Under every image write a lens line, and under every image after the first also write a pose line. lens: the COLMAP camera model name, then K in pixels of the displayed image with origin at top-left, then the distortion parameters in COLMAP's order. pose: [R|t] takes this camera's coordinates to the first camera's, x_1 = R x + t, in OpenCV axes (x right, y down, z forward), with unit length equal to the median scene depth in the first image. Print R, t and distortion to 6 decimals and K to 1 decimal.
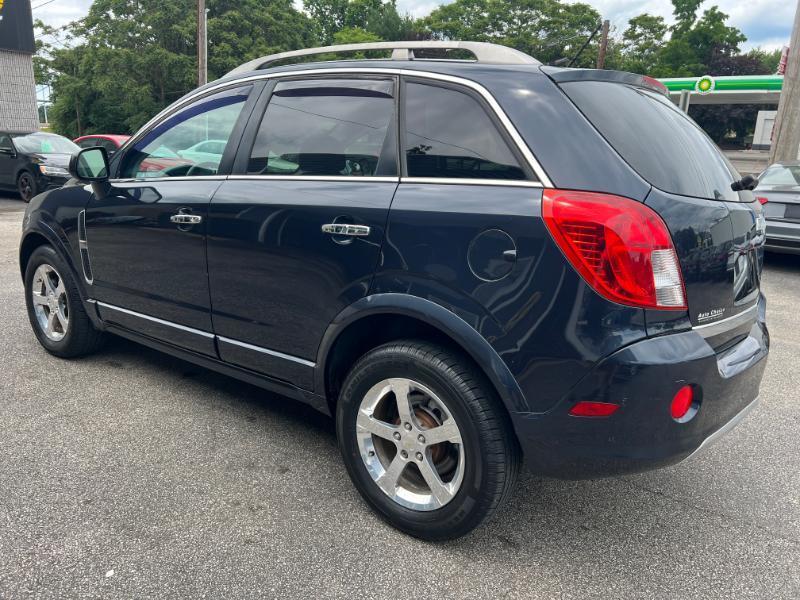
lens RADIAL K [[607.9, 0, 403.5], [0, 607.9, 299.1], [0, 0, 1]] dist [0.050165, -0.054750]
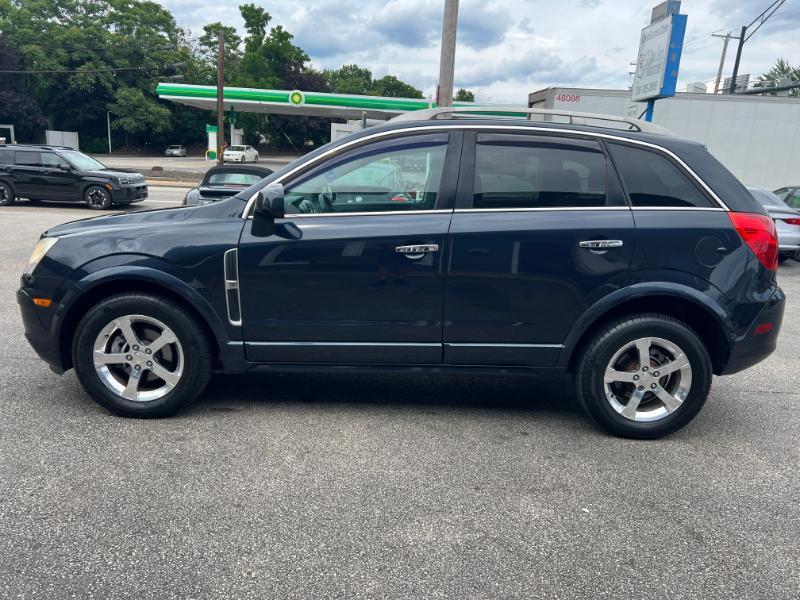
lens RADIAL K [[607.9, 0, 405.7], [0, 607.9, 302.4], [0, 0, 1]] dist [0.050165, -0.054750]
pose [[0.785975, -0.134911, 0.603359, -0.883071], [0.133610, 0.989905, 0.047295, -0.070667], [-0.603648, 0.043442, 0.796066, 0.085297]]
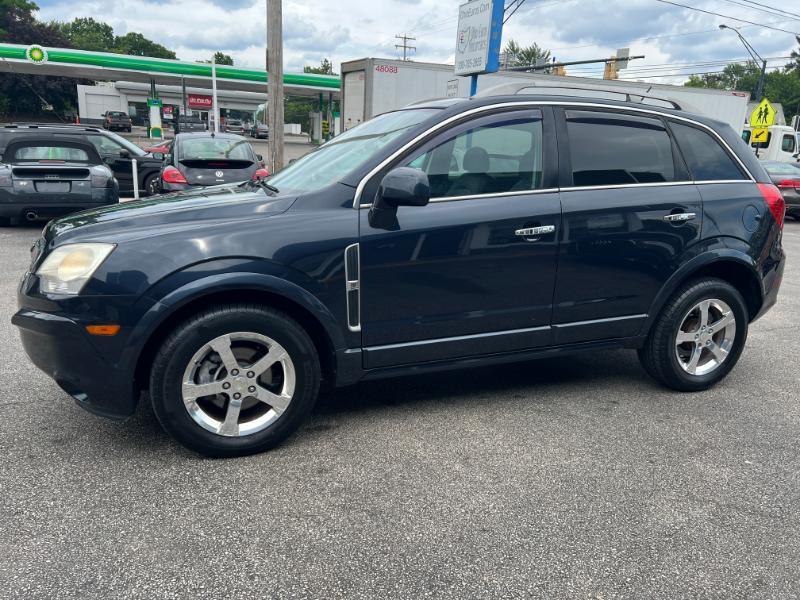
lens RADIAL K [[607.9, 0, 407.4], [0, 607.9, 302.1], [0, 0, 1]] dist [0.050165, -0.054750]
pose [[0.501789, -0.228566, 0.834245, -1.169680], [0.187446, 0.970272, 0.153088, -0.177959], [-0.844436, 0.079558, 0.529716, 0.506495]]
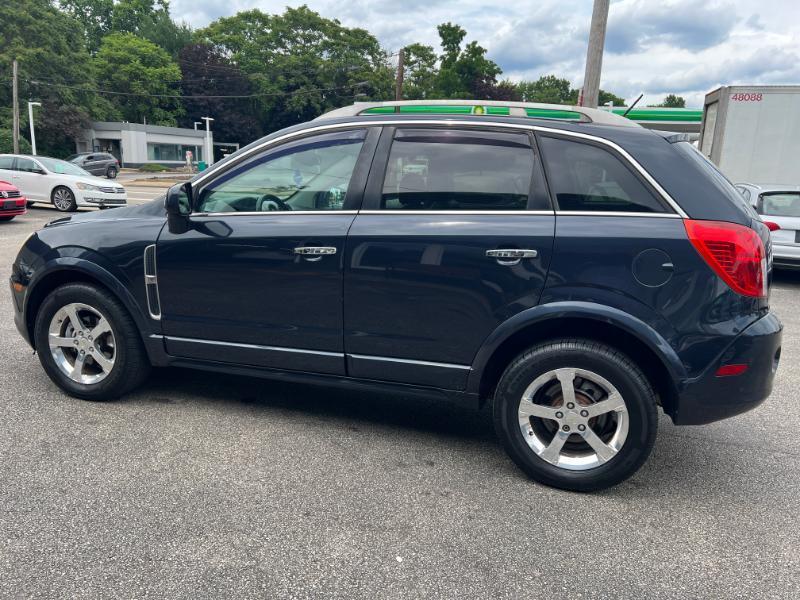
lens RADIAL K [[607.9, 0, 406.7], [0, 607.9, 299.5], [0, 0, 1]] dist [0.050165, -0.054750]
pose [[0.938336, -0.068237, 0.338923, -0.471215], [0.075765, 0.997085, -0.009015, -0.017148], [-0.337320, 0.034138, 0.940771, -0.059840]]
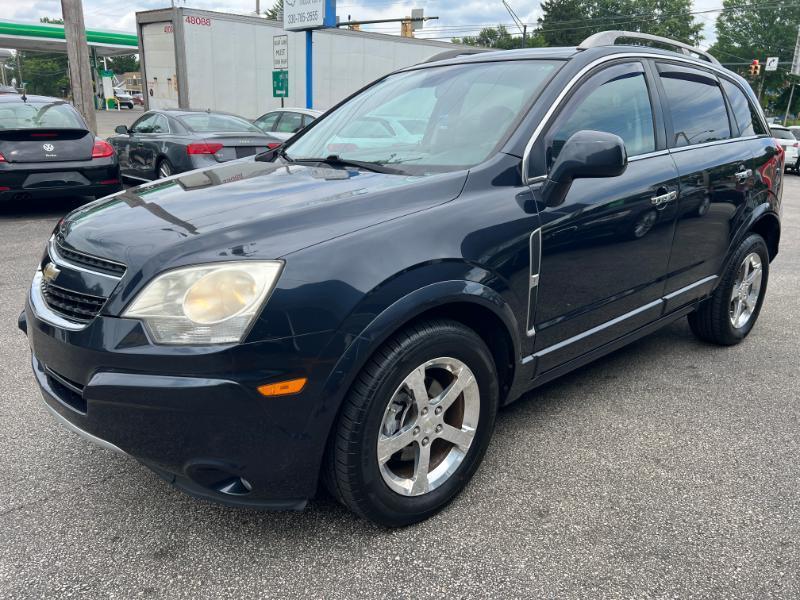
lens RADIAL K [[607.9, 0, 402.7], [0, 607.9, 298.1], [0, 0, 1]] dist [0.050165, -0.054750]
pose [[0.178733, -0.312311, 0.933015, -1.170572], [0.223261, 0.936422, 0.270682, -0.282162], [-0.958232, 0.159926, 0.237097, 0.981800]]
